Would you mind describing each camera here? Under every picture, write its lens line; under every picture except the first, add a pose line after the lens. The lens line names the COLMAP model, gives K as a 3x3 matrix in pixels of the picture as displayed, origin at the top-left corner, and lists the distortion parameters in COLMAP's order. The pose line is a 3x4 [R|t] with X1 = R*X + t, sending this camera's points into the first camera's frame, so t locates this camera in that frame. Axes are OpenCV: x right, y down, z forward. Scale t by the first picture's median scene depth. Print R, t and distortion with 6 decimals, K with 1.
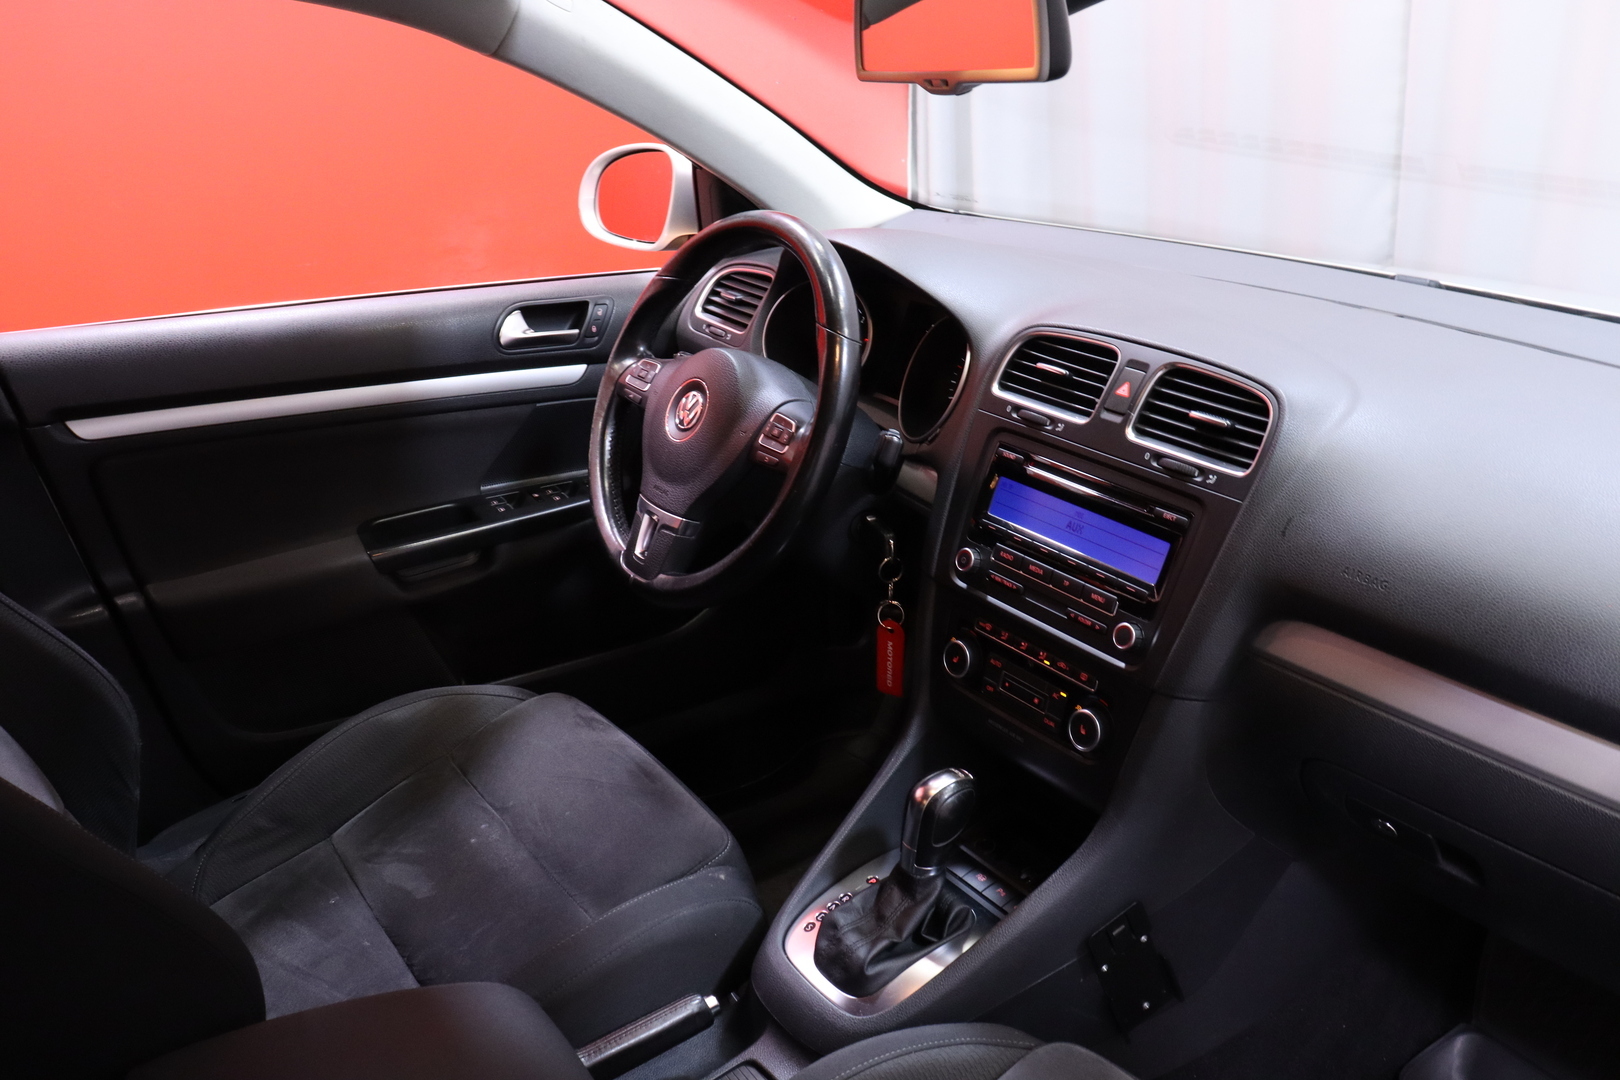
lens RADIAL K [[1323.6, 0, 806.2], [0, 1323.6, 556.2], [0, 0, 1]] dist [-0.182027, 0.185541]
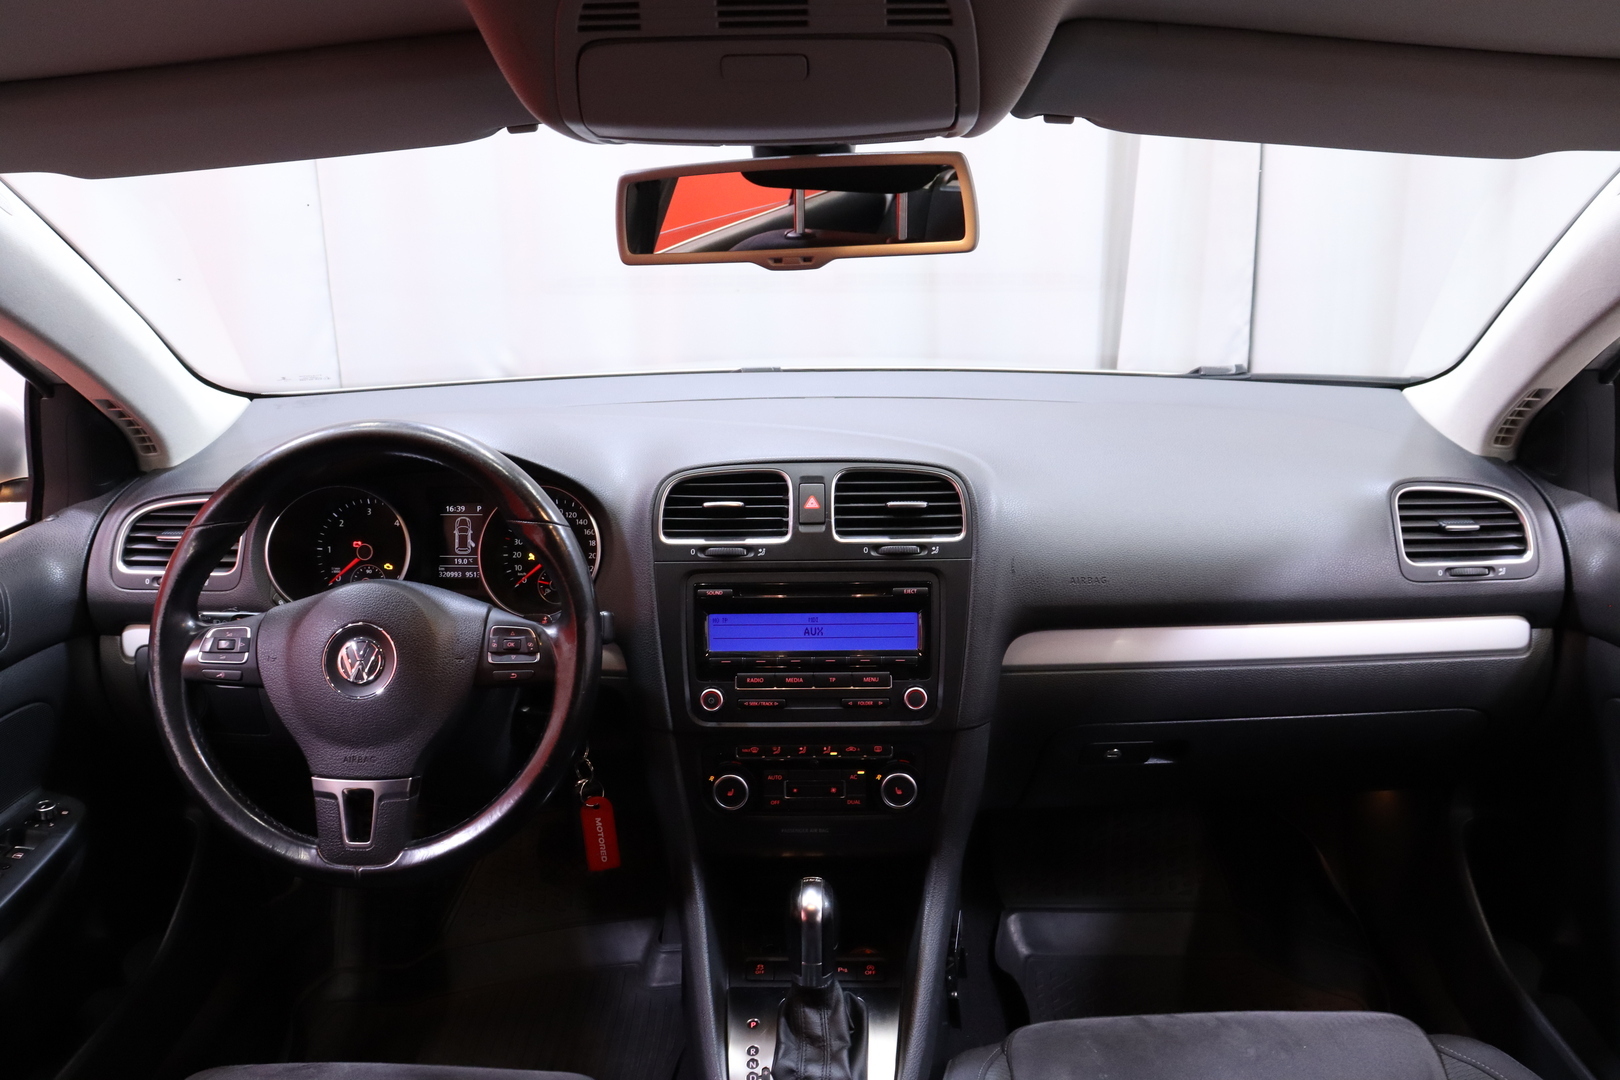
lens RADIAL K [[1323.6, 0, 806.2], [0, 1323.6, 556.2], [0, 0, 1]] dist [-0.182027, 0.185541]
pose [[0.594658, -0.264162, 0.759342, -0.633501], [0.325706, 0.942659, 0.072867, -0.165415], [-0.735049, 0.203992, 0.646599, 0.260317]]
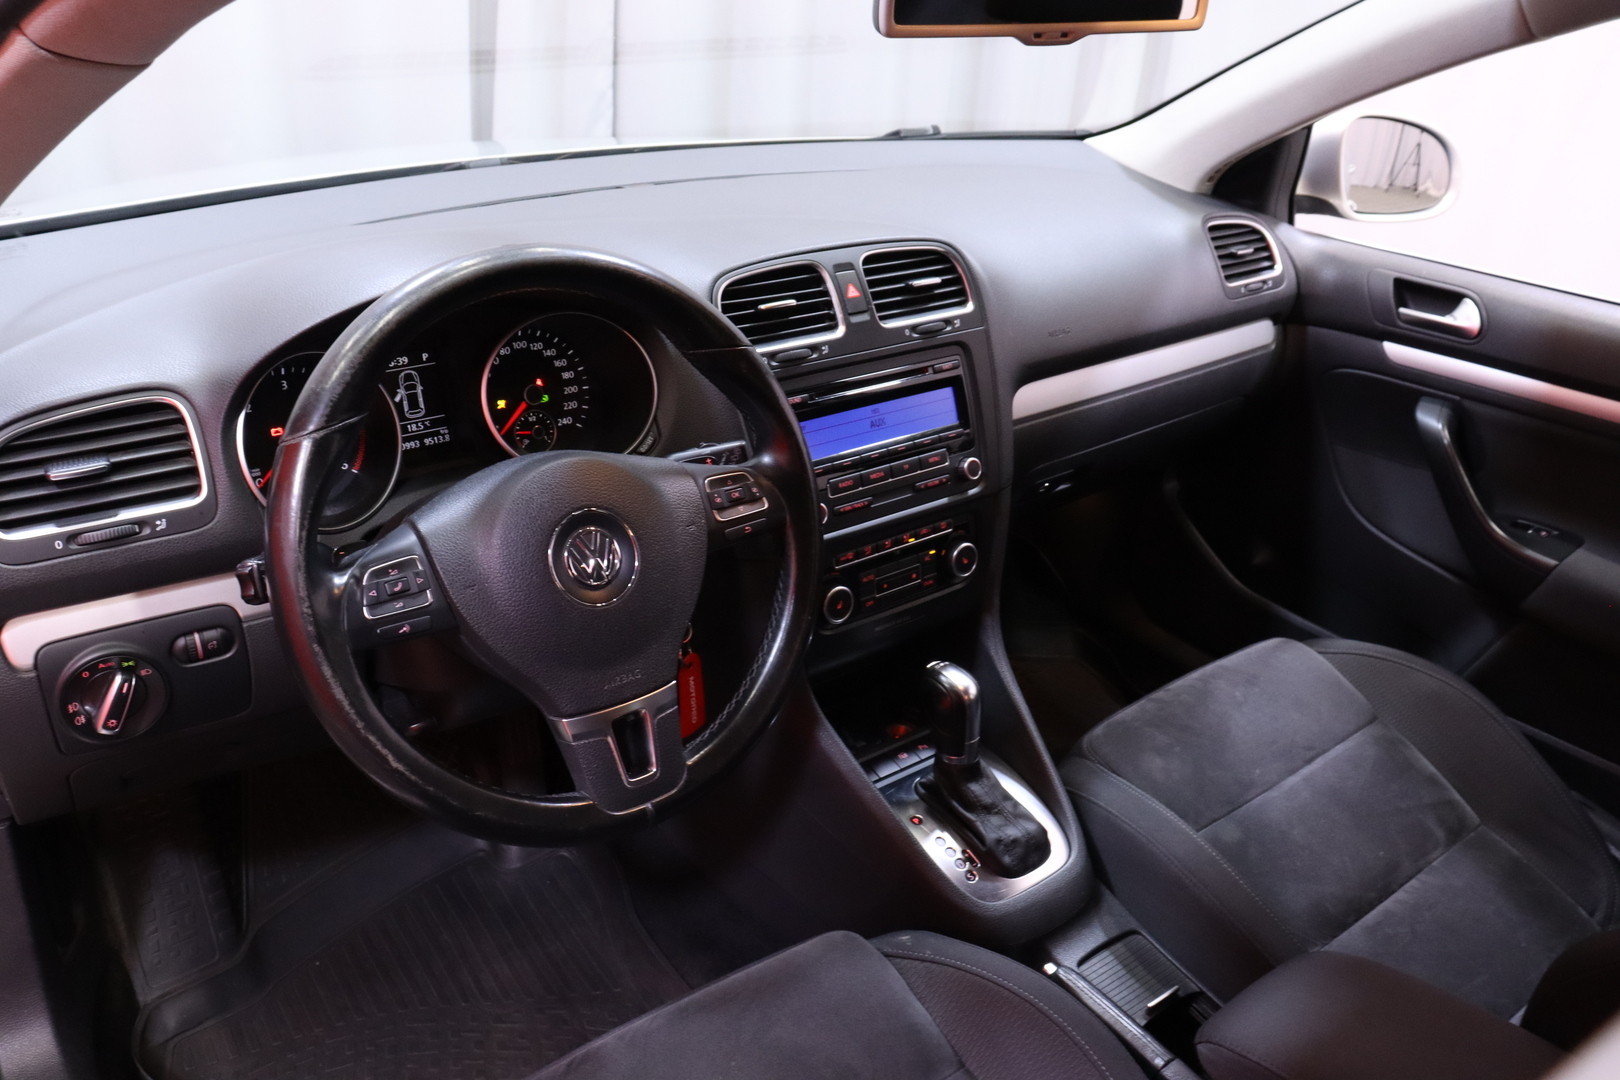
lens RADIAL K [[1311.0, 0, 810.0], [0, 1311.0, 540.0], [0, 0, 1]] dist [-0.176502, 0.148636]
pose [[-0.053699, -0.454419, 0.889168, -0.795675], [0.332361, 0.831548, 0.445044, -0.439628], [-0.941622, 0.319423, 0.106378, 0.961261]]
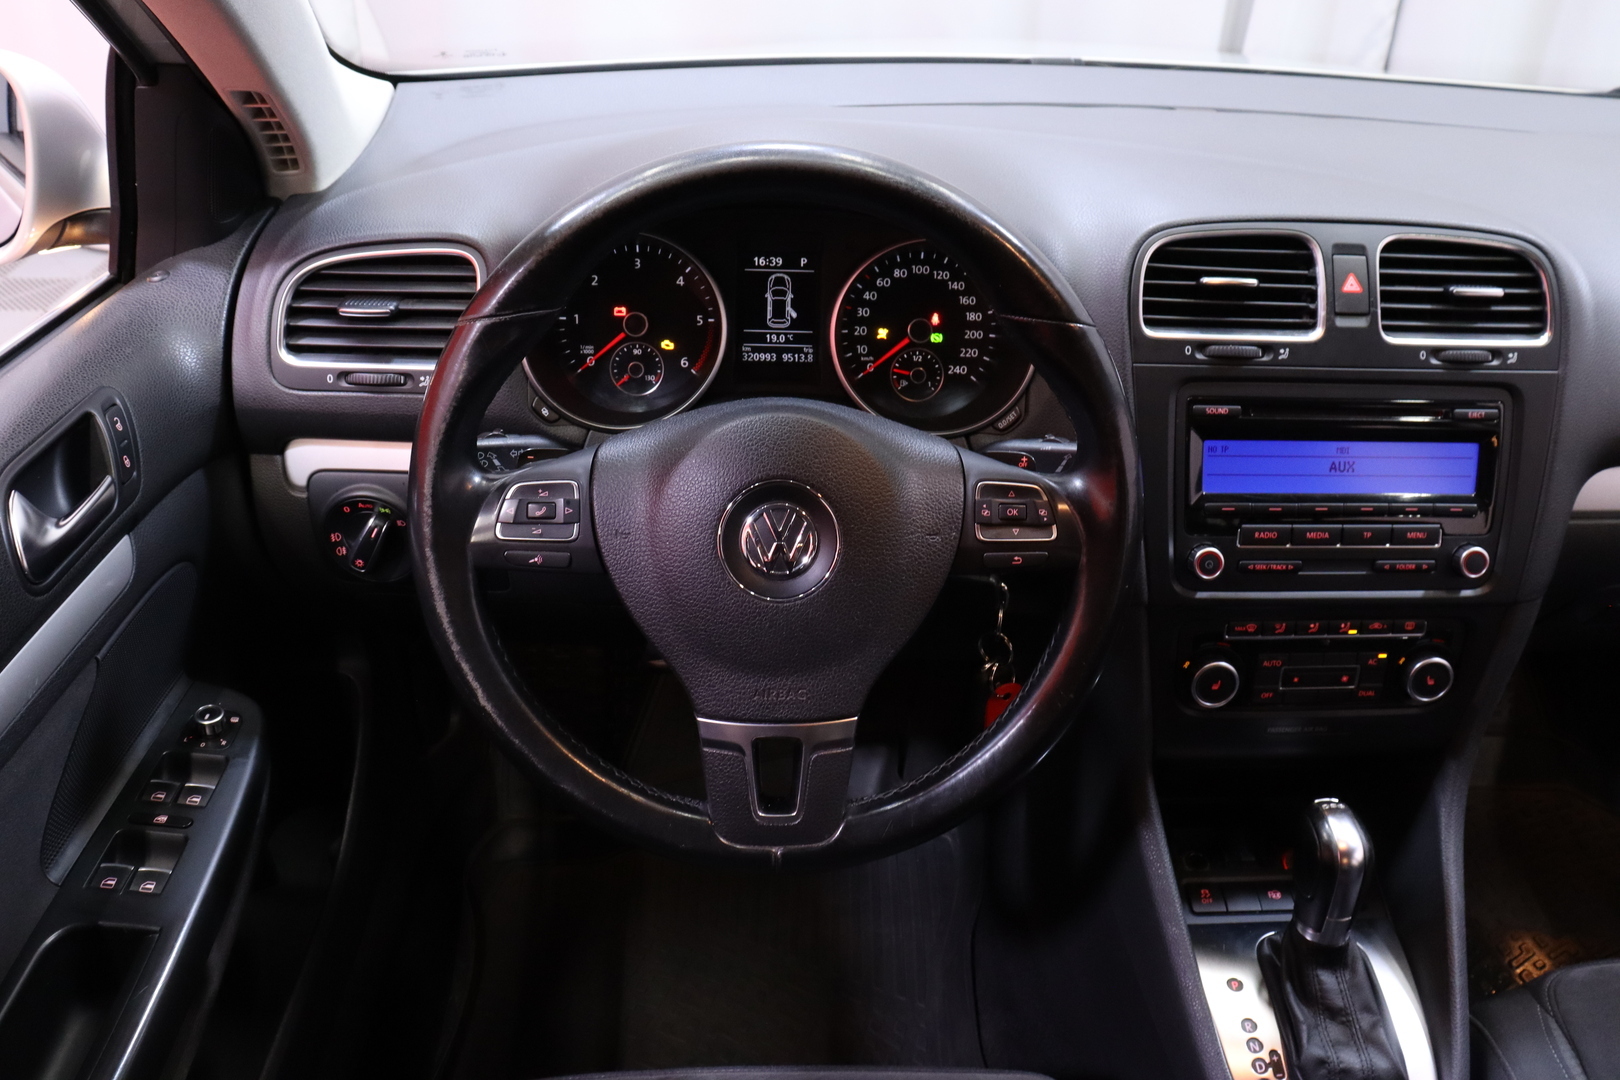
lens RADIAL K [[1311.0, 0, 810.0], [0, 1311.0, 540.0], [0, 0, 1]] dist [-0.176502, 0.148636]
pose [[0.544284, -0.431788, 0.719245, -0.547101], [0.301195, 0.900783, 0.312845, -0.320740], [-0.782967, 0.046356, 0.620334, 0.767629]]
